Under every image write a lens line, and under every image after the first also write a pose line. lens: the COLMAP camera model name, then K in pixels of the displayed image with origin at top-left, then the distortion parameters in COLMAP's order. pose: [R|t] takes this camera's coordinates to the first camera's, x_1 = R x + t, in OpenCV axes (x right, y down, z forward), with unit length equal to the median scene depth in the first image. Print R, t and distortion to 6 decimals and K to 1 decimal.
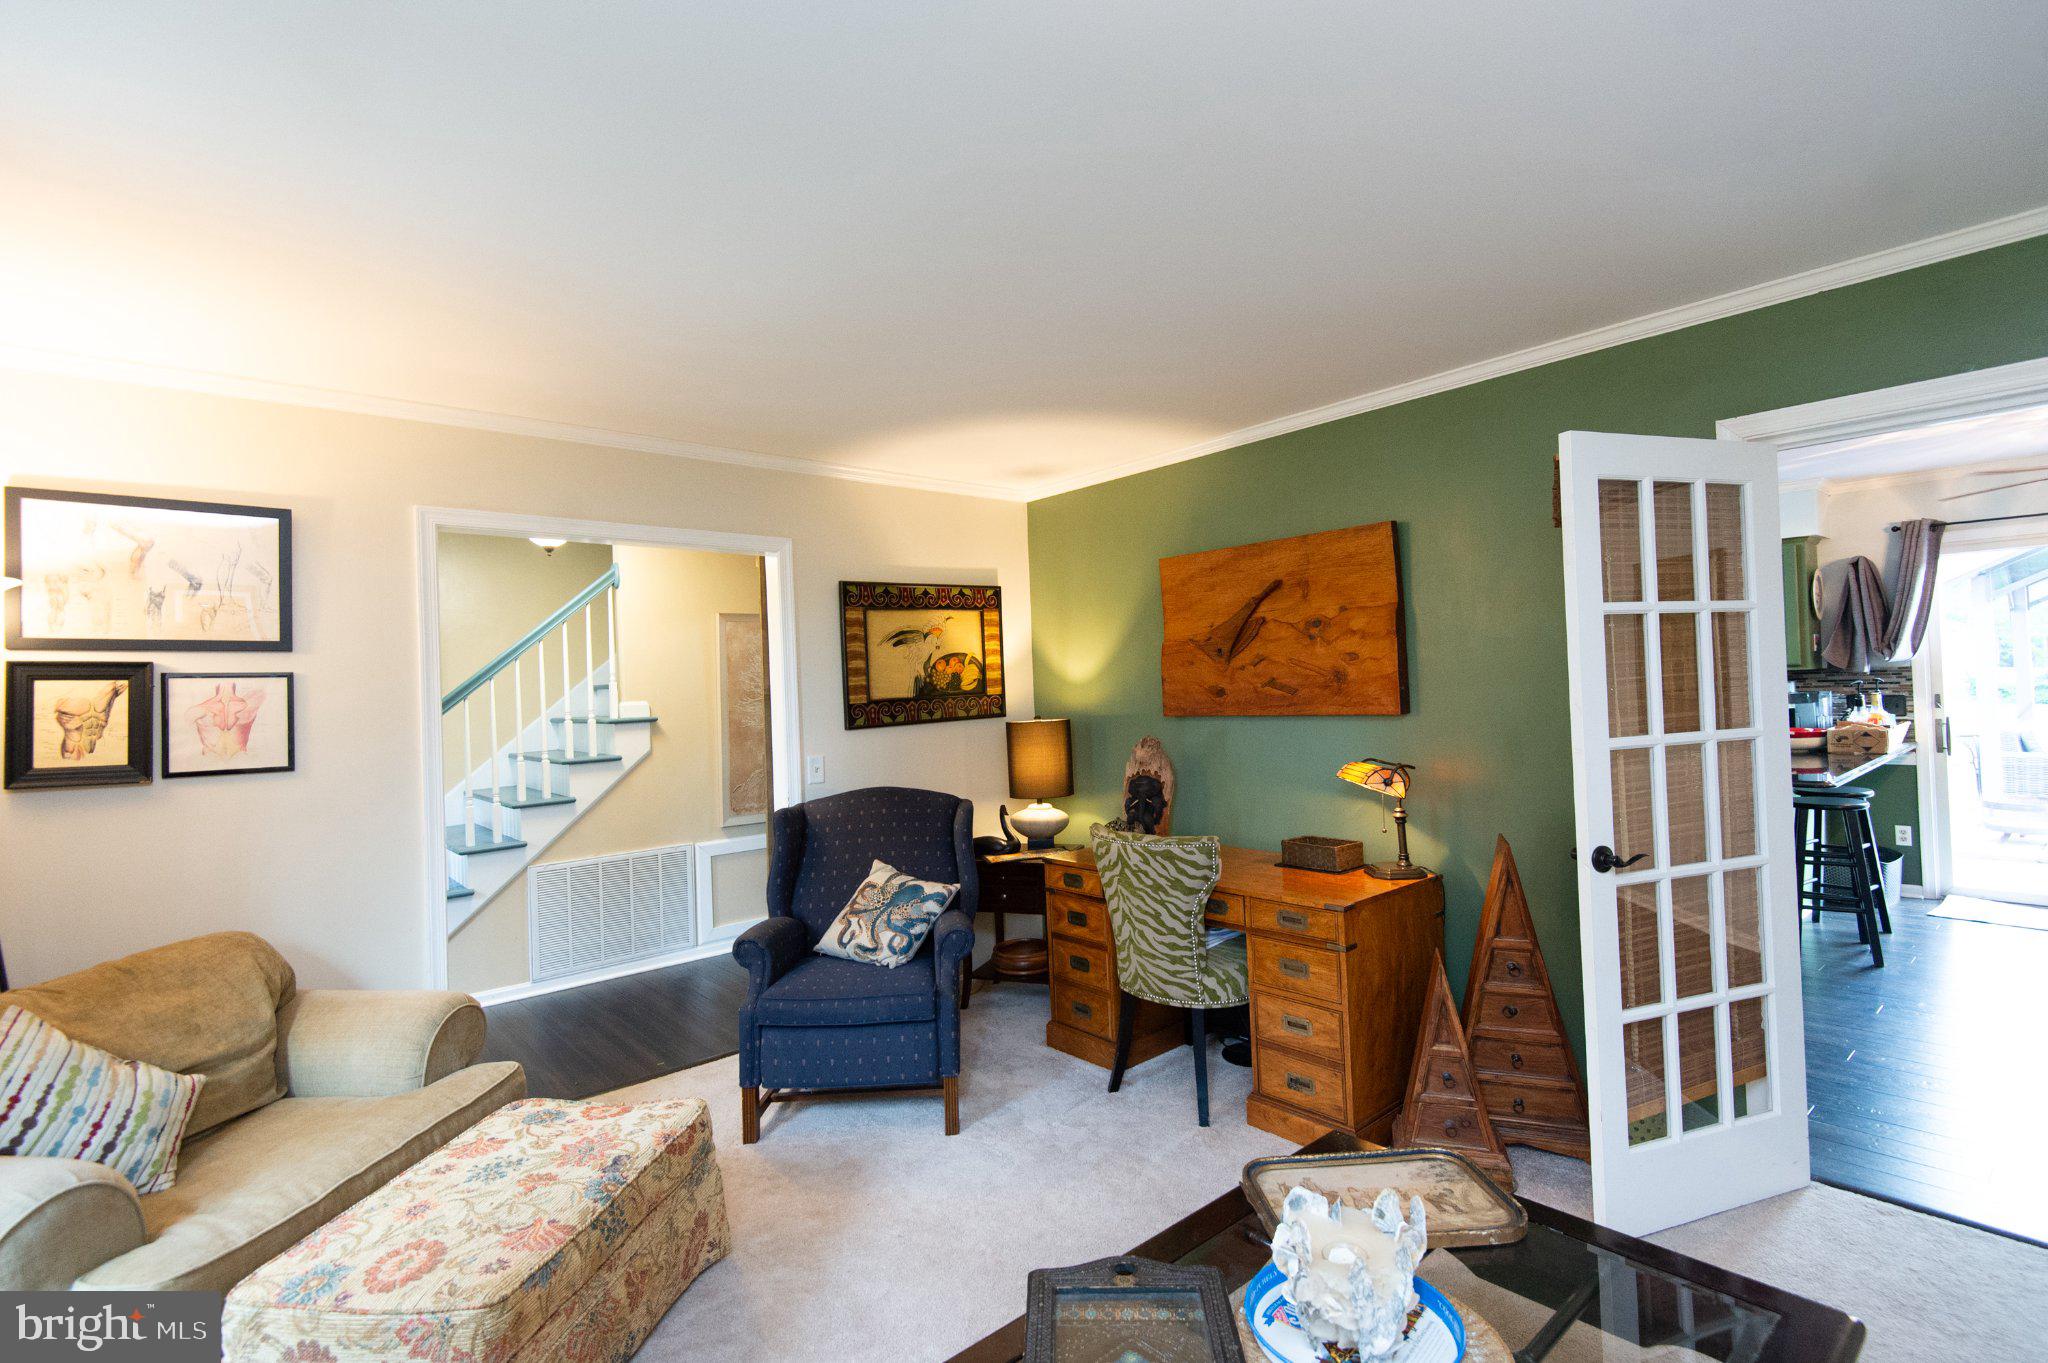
lens RADIAL K [[956.2, 0, 1024.0], [0, 956.2, 681.5], [0, 0, 1]] dist [0.025081, -0.018135]
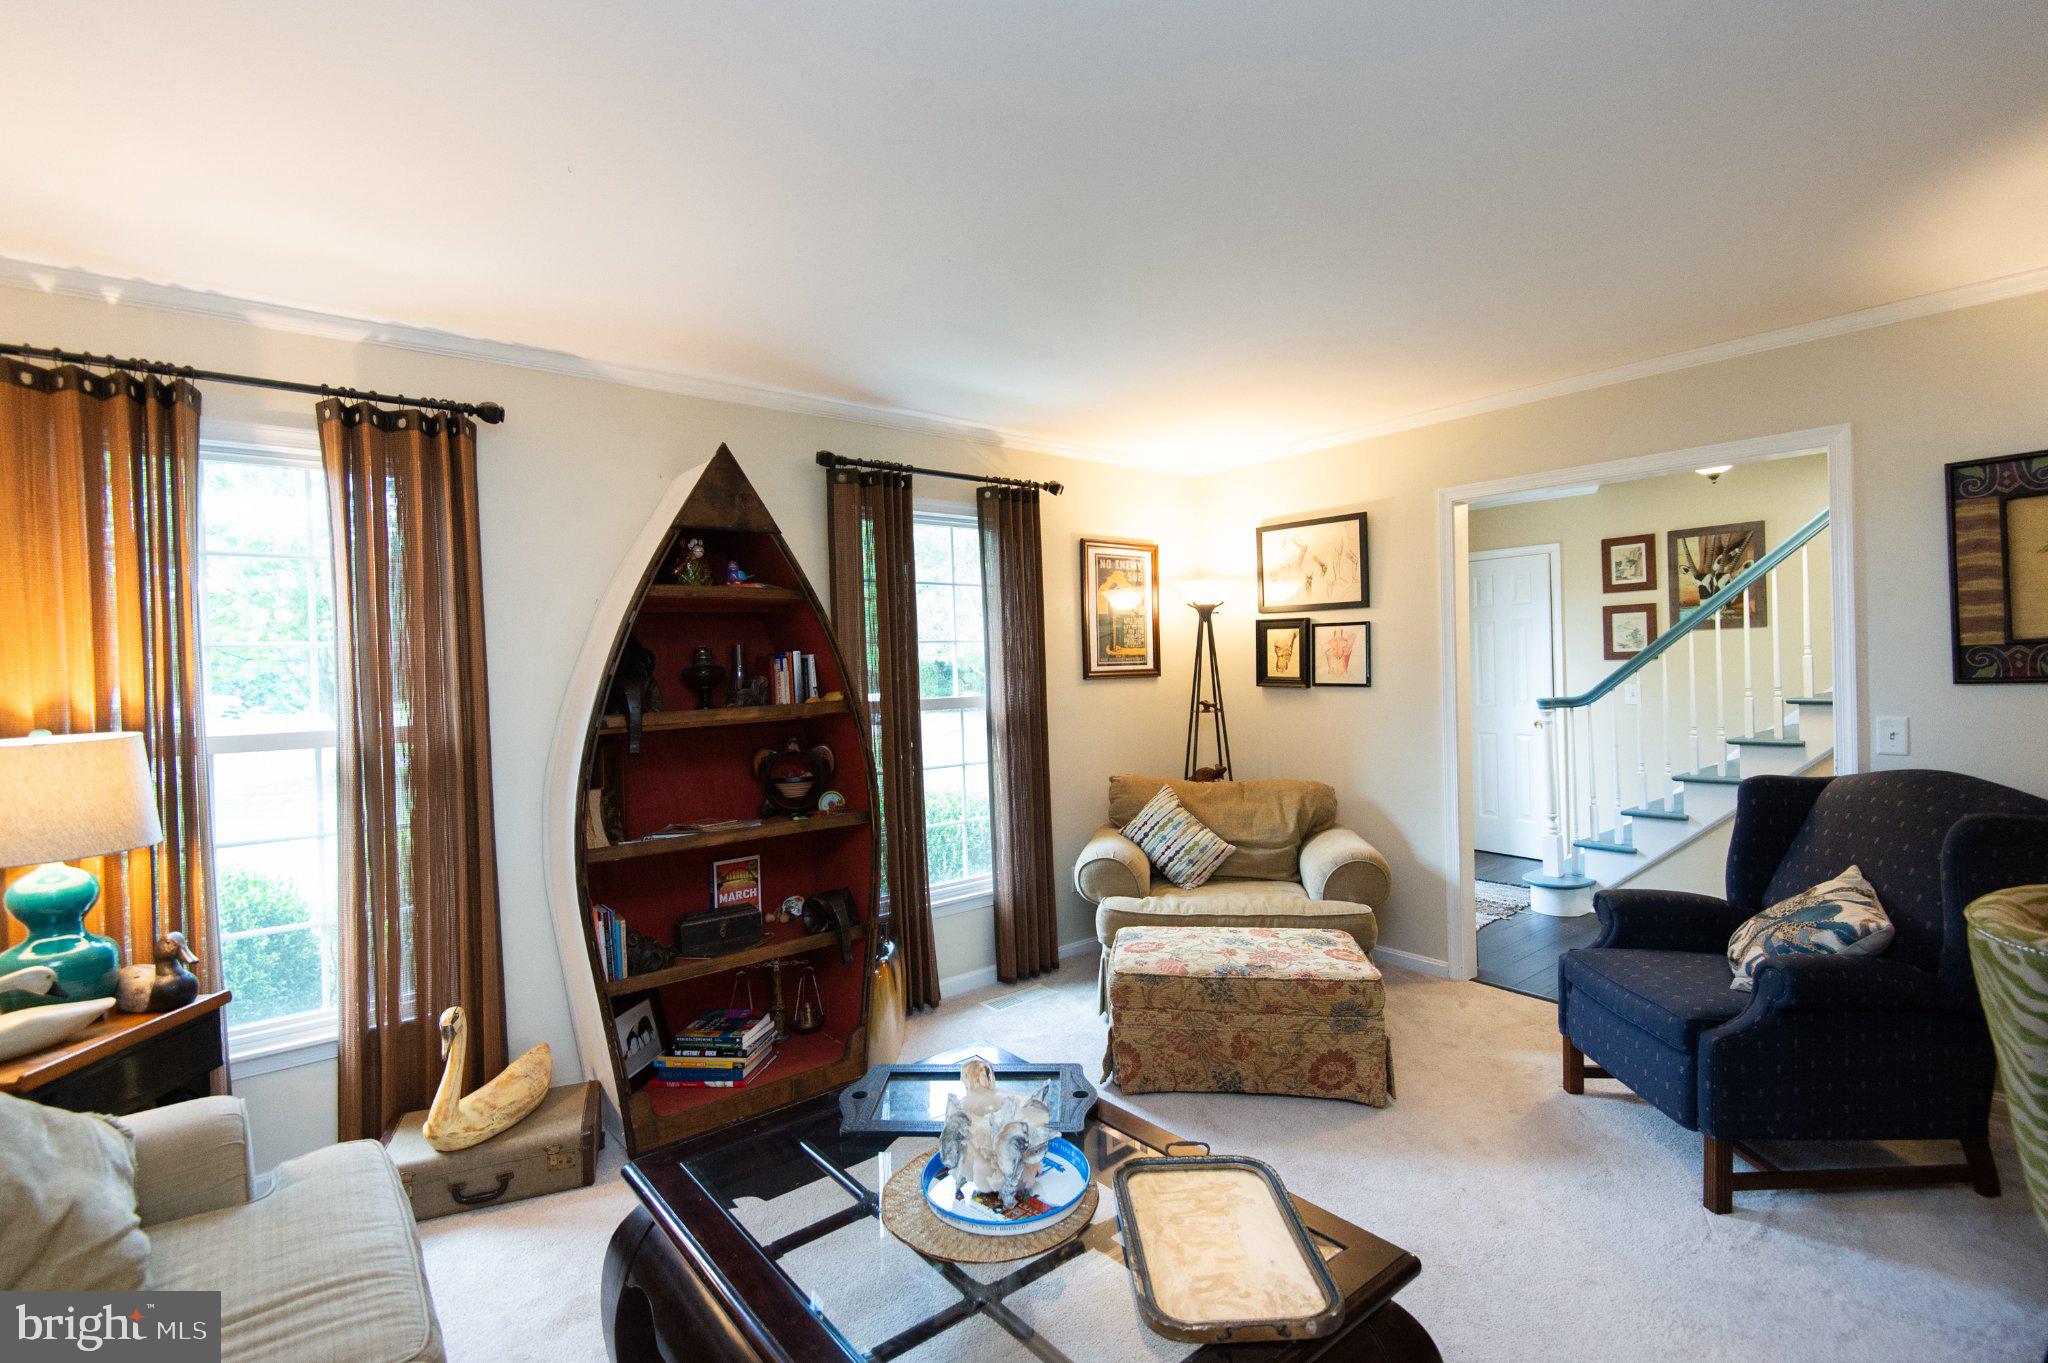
lens RADIAL K [[932.6, 0, 1027.5], [0, 932.6, 673.8], [0, 0, 1]] dist [0.038429, -0.024926]
pose [[-0.026217, 0.049162, -0.998447, 0.721066], [0.035739, 0.998198, 0.048211, -0.017644], [0.999017, -0.034420, -0.027926, 0.516372]]
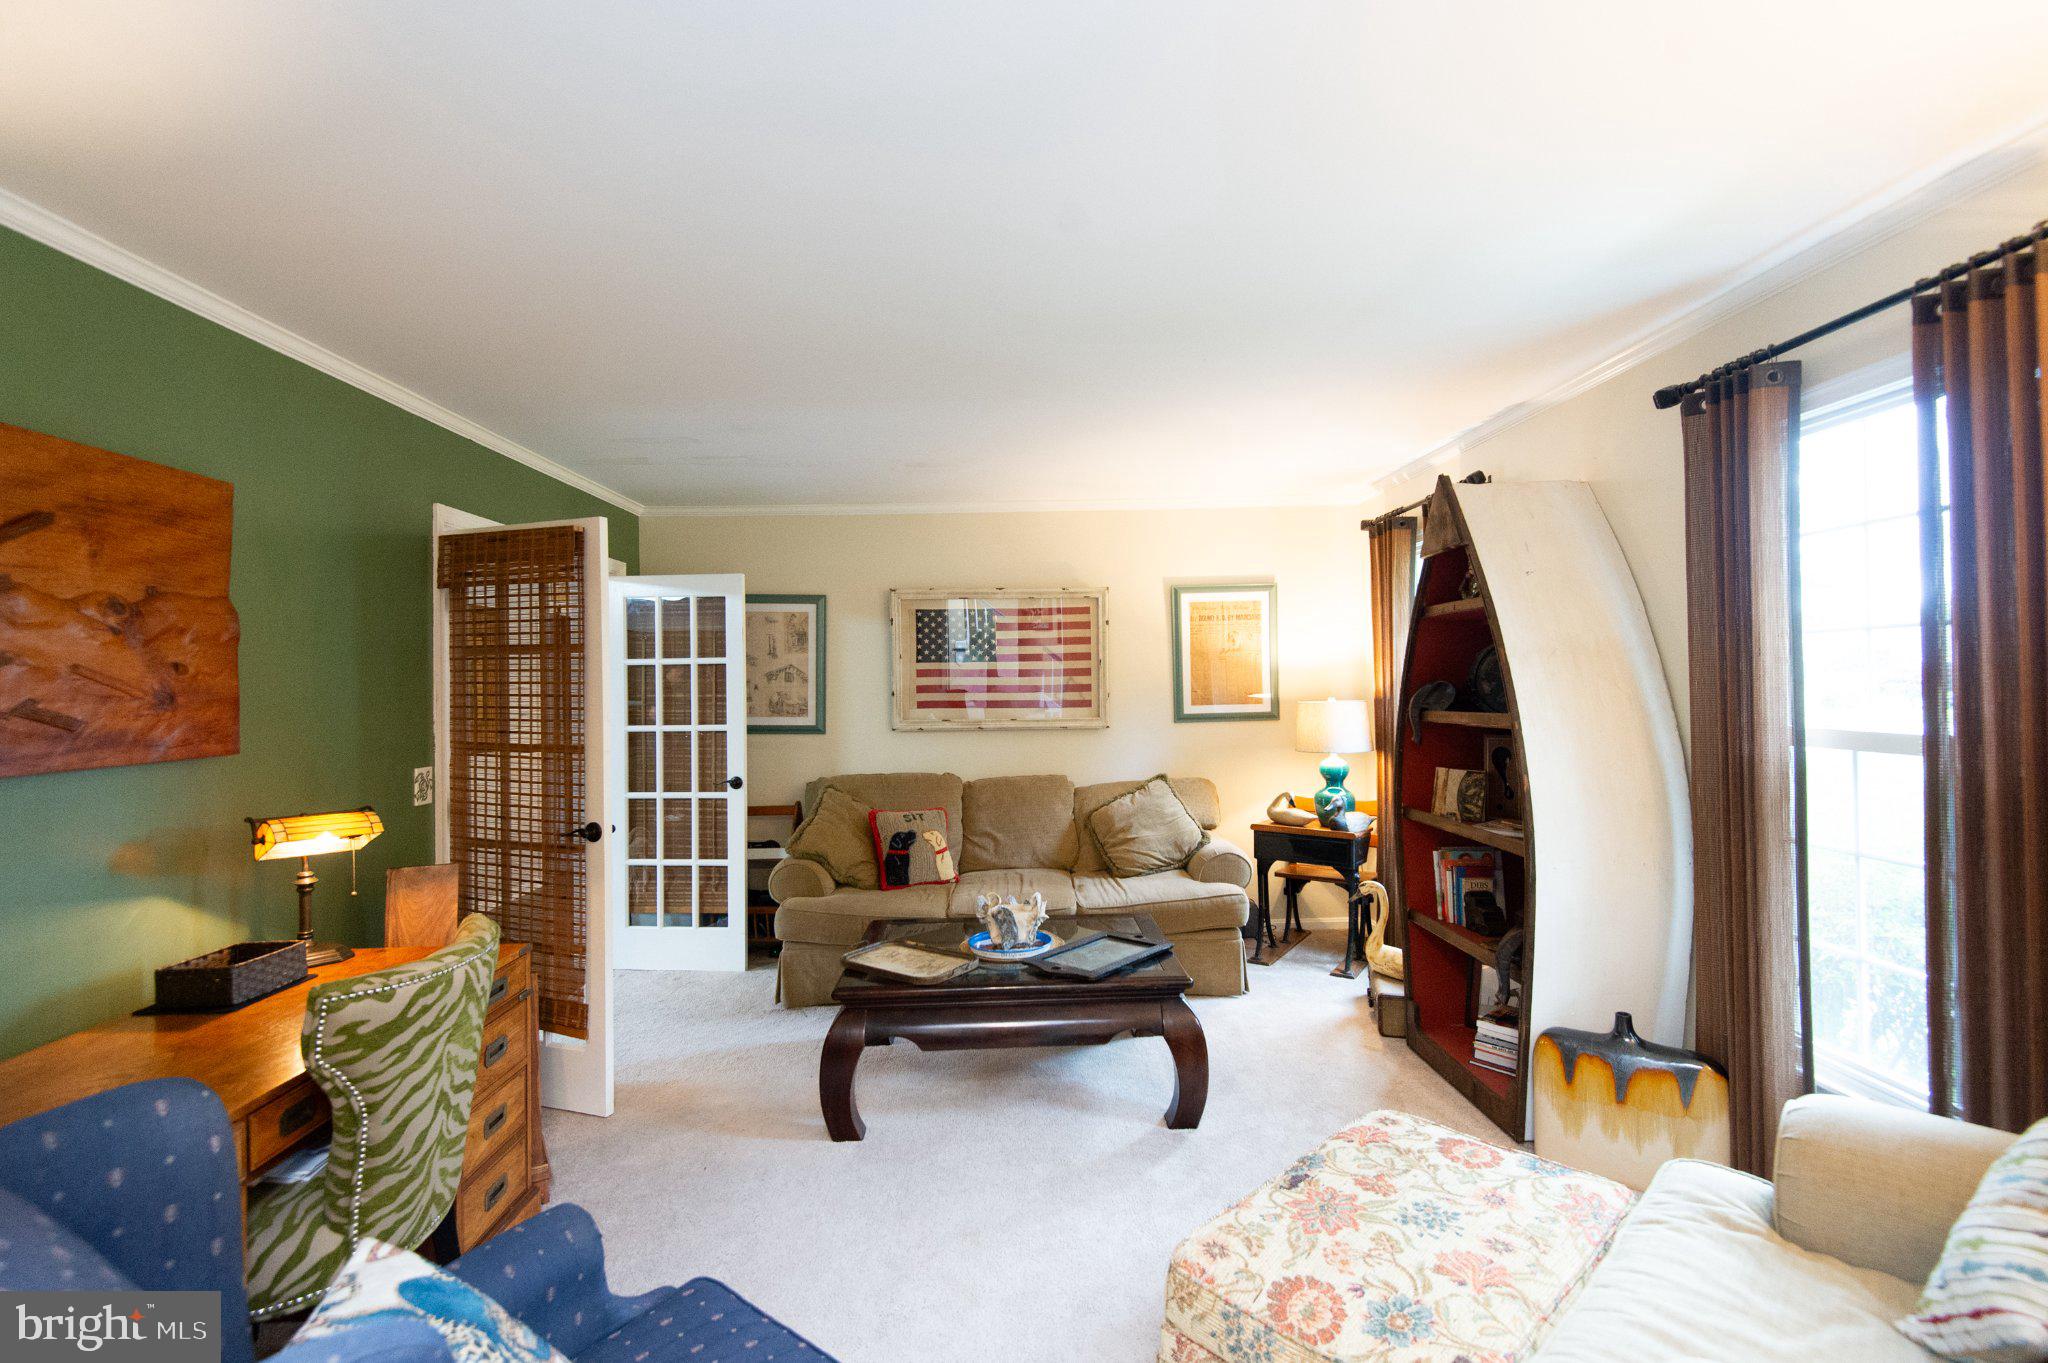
lens RADIAL K [[932.6, 0, 1027.5], [0, 932.6, 673.8], [0, 0, 1]] dist [0.038429, -0.024926]
pose [[-0.774804, 0.058419, 0.629497, -0.599882], [0.044176, 0.998290, -0.038270, 0.031485], [-0.630656, -0.001843, -0.776060, 1.359590]]
